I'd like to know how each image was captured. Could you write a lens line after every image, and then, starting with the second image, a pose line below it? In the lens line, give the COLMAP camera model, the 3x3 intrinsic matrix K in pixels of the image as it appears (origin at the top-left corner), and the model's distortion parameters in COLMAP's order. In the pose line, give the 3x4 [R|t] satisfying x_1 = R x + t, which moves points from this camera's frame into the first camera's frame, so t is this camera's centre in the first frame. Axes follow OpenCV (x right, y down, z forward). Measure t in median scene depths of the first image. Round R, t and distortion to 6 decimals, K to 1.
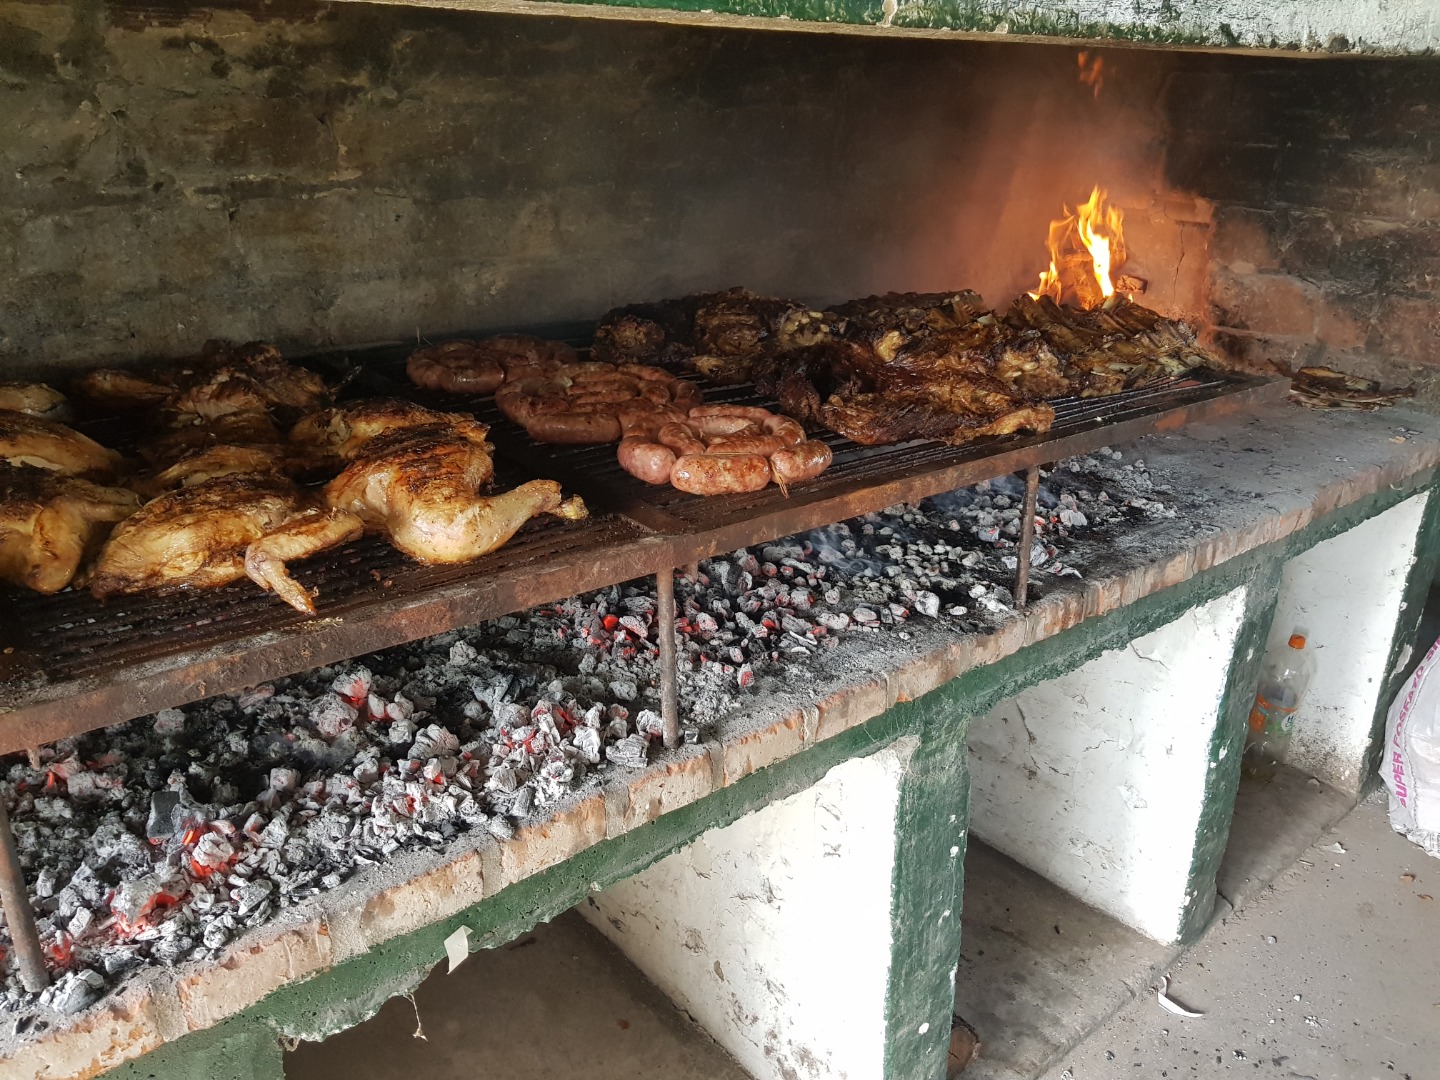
lens RADIAL K [[1114.6, 0, 706.3], [0, 1114.6, 531.4], [0, 0, 1]] dist [0.075110, -0.124229]
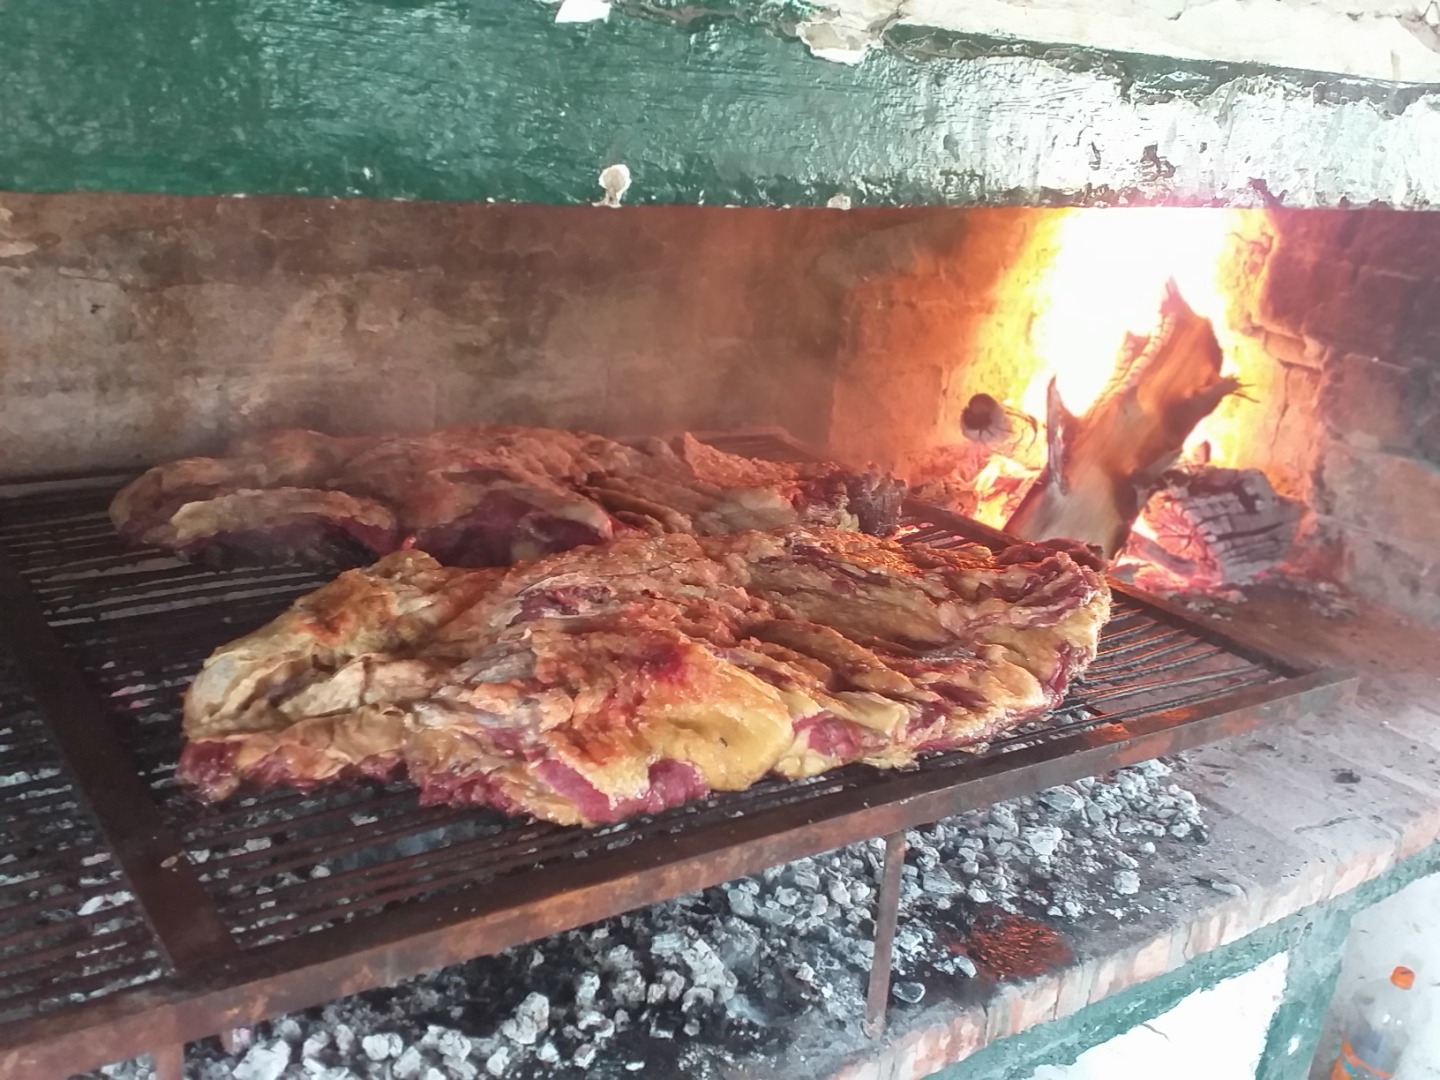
lens RADIAL K [[1444.8, 0, 720.0], [0, 1444.8, 540.0], [0, 0, 1]] dist [0.064198, -0.159905]
pose [[0.995515, 0.091387, -0.024479, 0.165539], [-0.092380, 0.994790, -0.043107, -0.152595], [0.020412, 0.045175, 0.998771, 0.134556]]
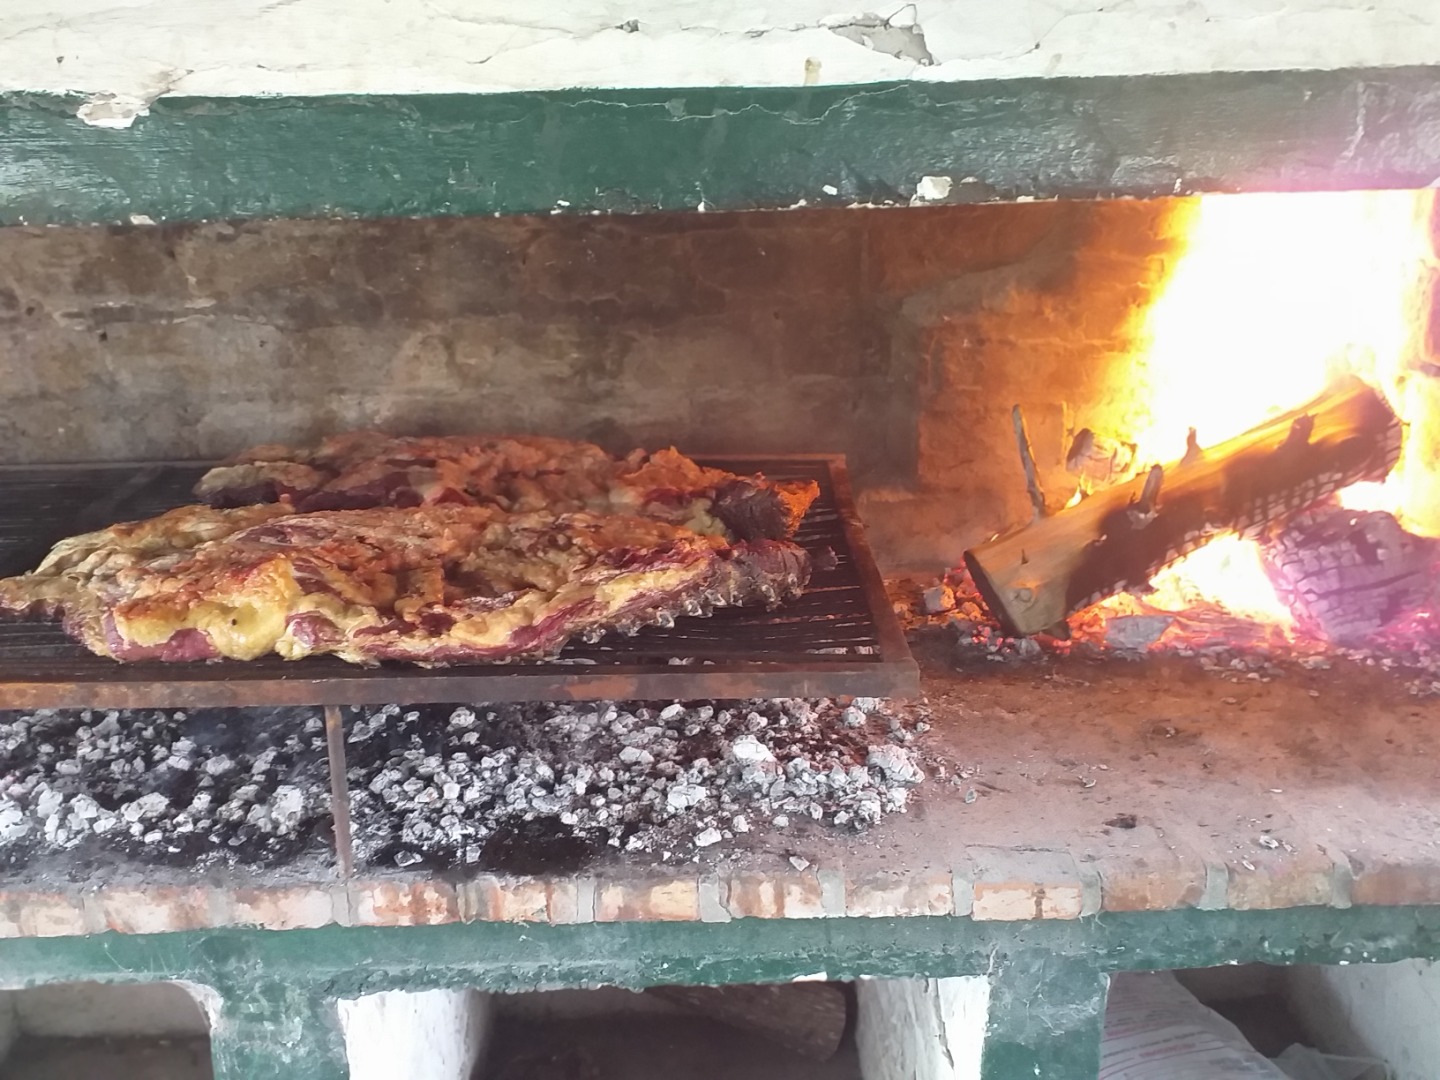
lens RADIAL K [[1432.4, 0, 720.0], [0, 1432.4, 540.0], [0, 0, 1]] dist [0.170319, -0.392843]
pose [[0.789642, 0.144466, -0.596319, 0.976819], [-0.194816, 0.980628, -0.020404, -0.182246], [0.581819, 0.132284, 0.802489, 0.246640]]
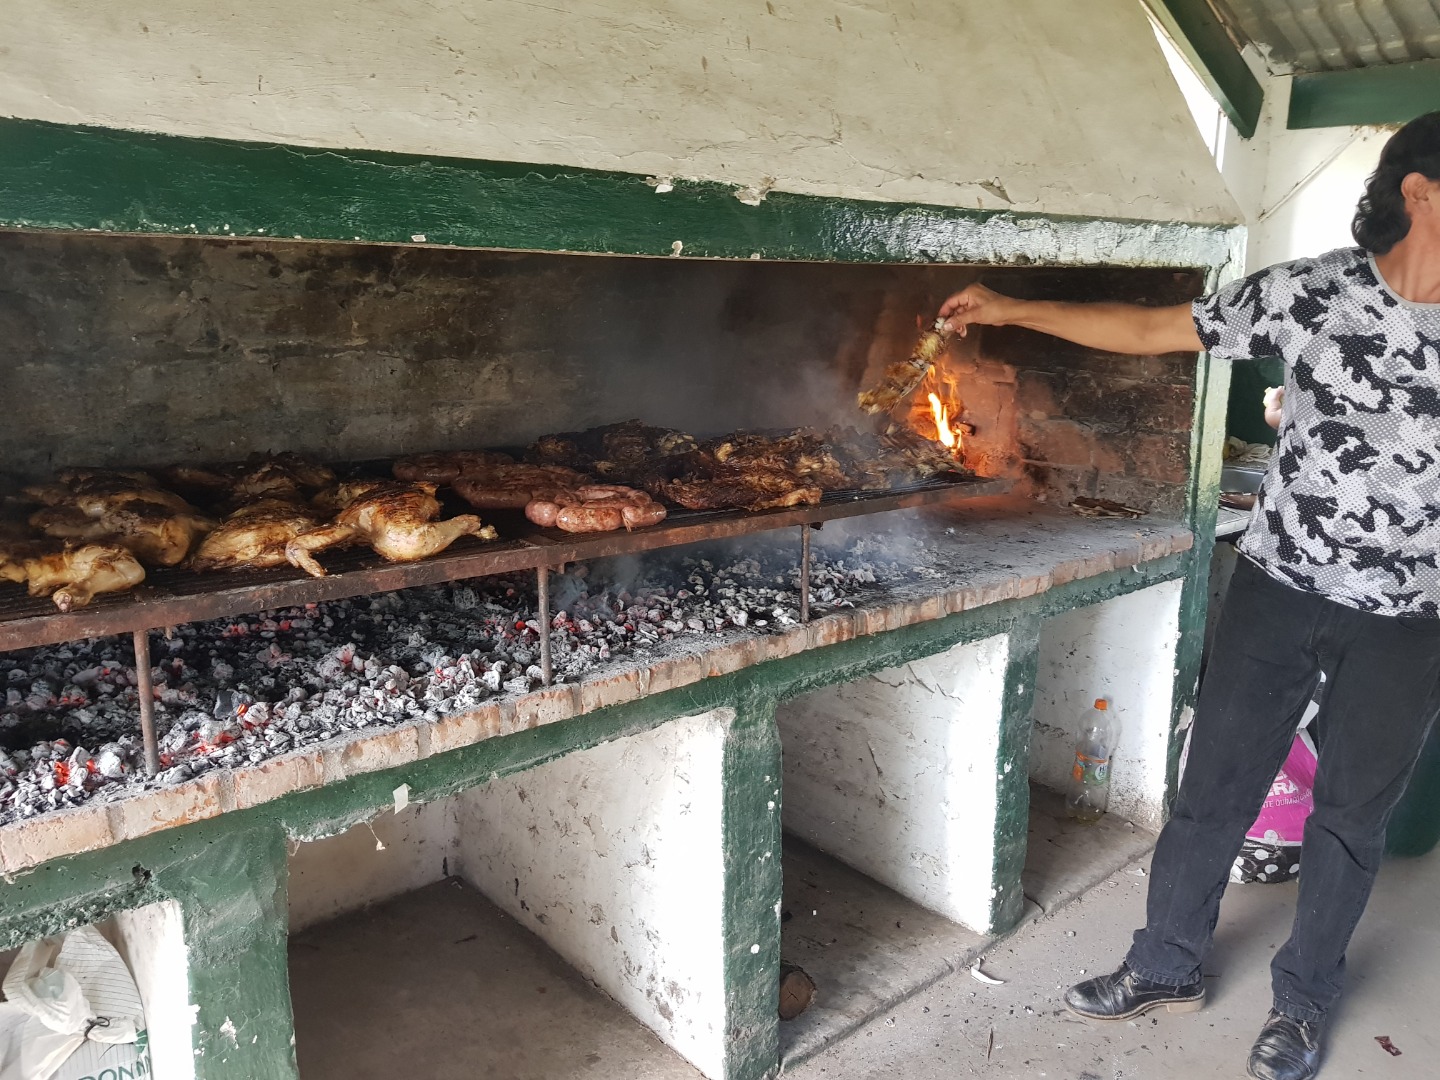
lens RADIAL K [[1102.9, 0, 735.5], [0, 1102.9, 496.7], [0, 0, 1]] dist [0.119708, -0.227802]
pose [[0.999552, -0.001135, 0.029896, 0.130027], [0.006514, 0.983563, -0.180446, 0.149749], [-0.029200, 0.180560, 0.983130, -0.410593]]
